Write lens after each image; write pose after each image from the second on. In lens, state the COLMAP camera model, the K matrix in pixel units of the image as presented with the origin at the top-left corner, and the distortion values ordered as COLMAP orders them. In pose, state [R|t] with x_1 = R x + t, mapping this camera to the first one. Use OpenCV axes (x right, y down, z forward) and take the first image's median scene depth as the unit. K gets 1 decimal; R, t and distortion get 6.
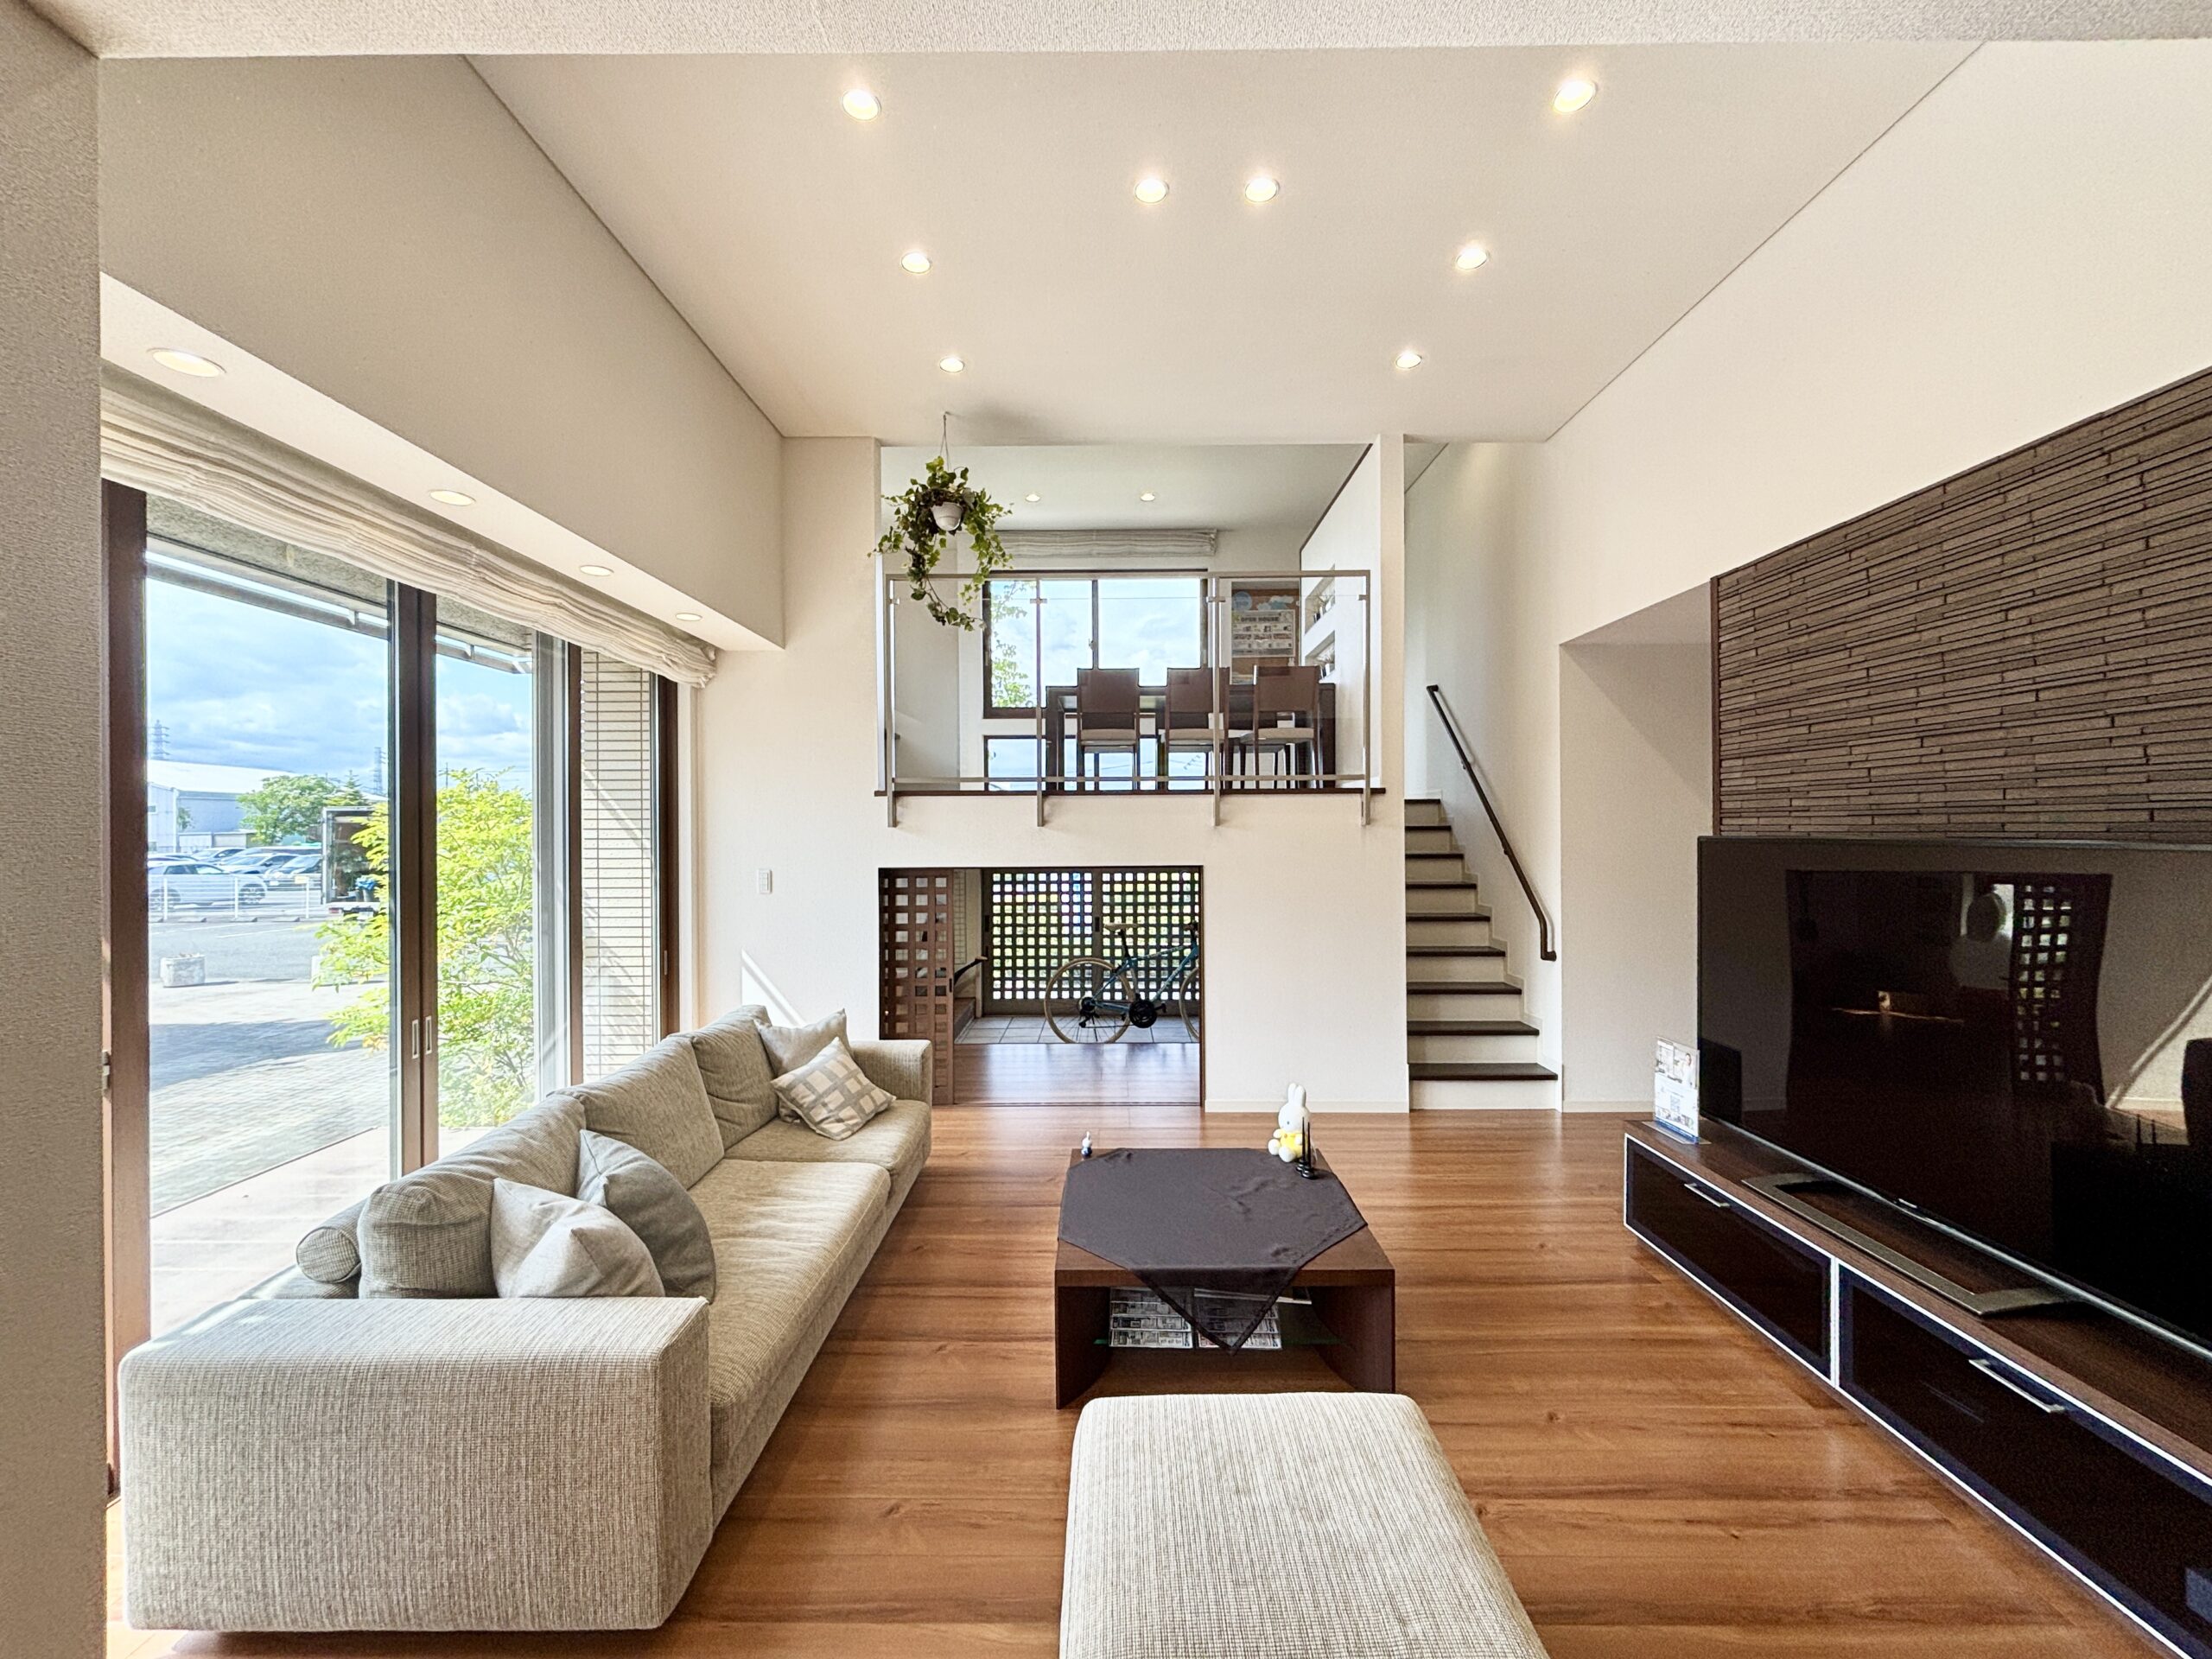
lens RADIAL K [[893.8, 0, 1113.0], [0, 893.8, 838.0], [0, 0, 1]] dist [0.001034, 0.000311]
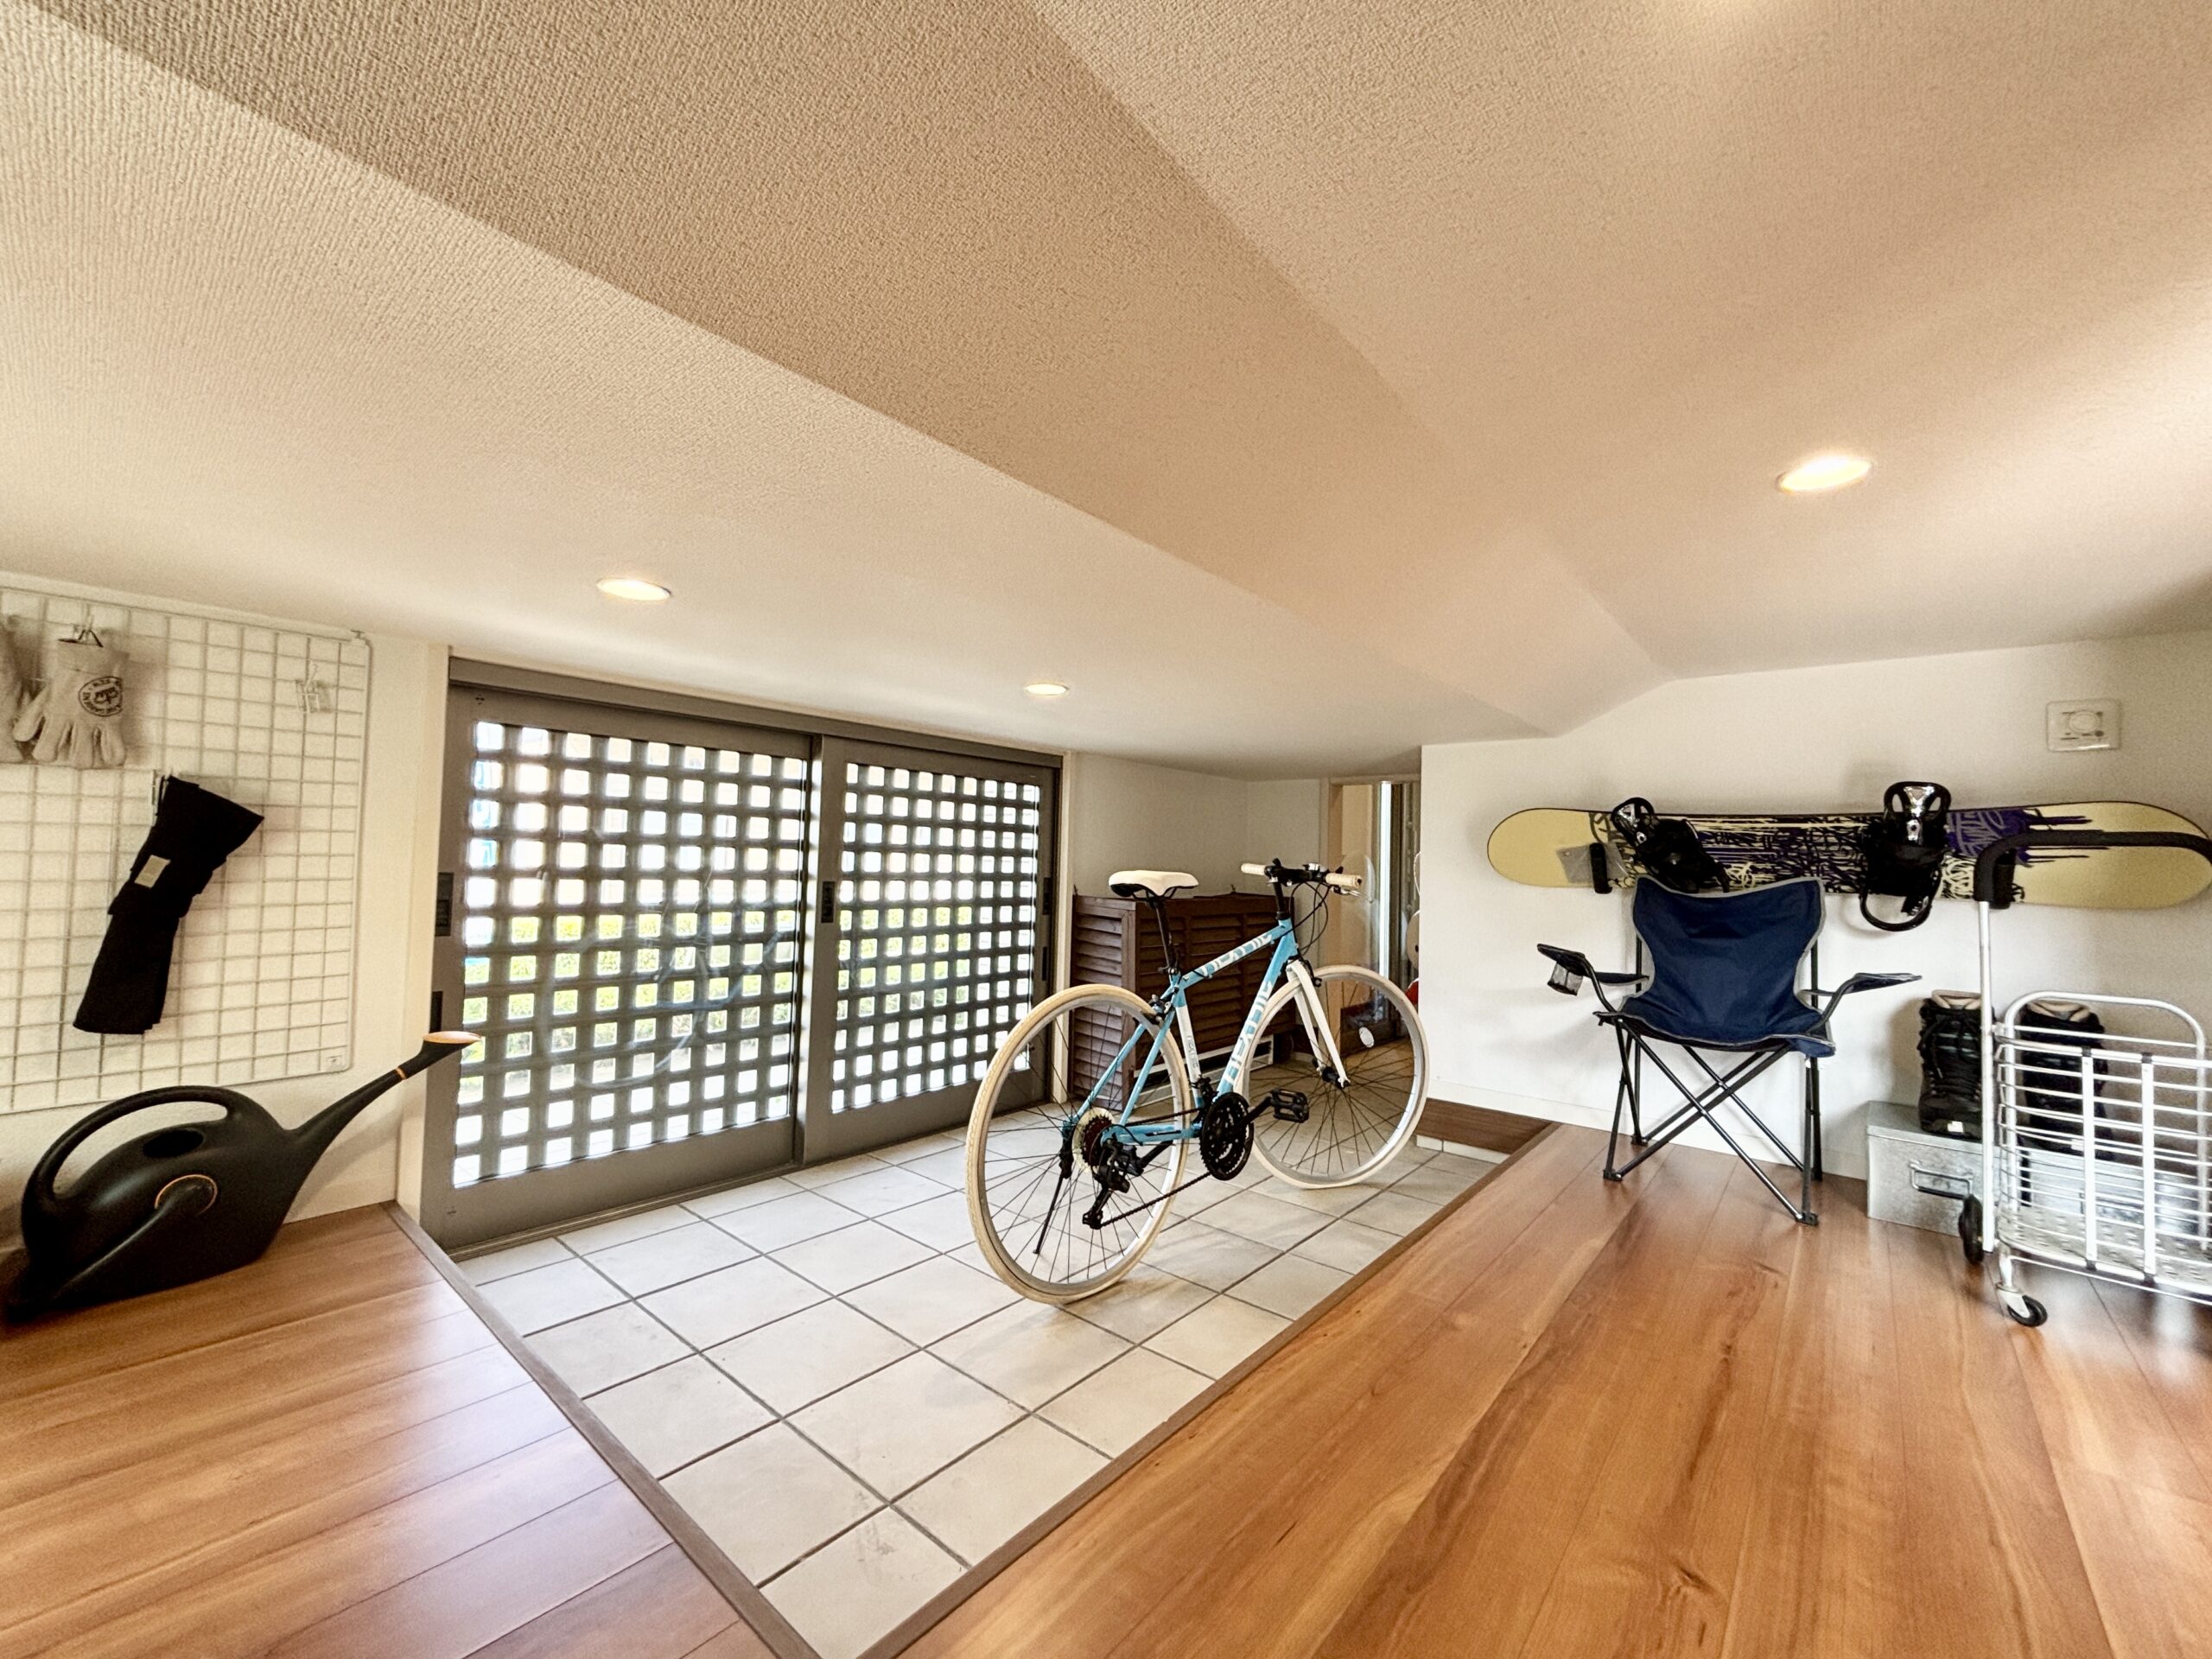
lens RADIAL K [[893.8, 0, 1104.3], [0, 893.8, 822.6], [0, 0, 1]] dist [0.001034, 0.000311]
pose [[0.628828, 0.053775, 0.775683, -0.427153], [-0.024862, 0.998486, -0.049066, 0.150011], [-0.777147, 0.011569, 0.629213, 1.285172]]
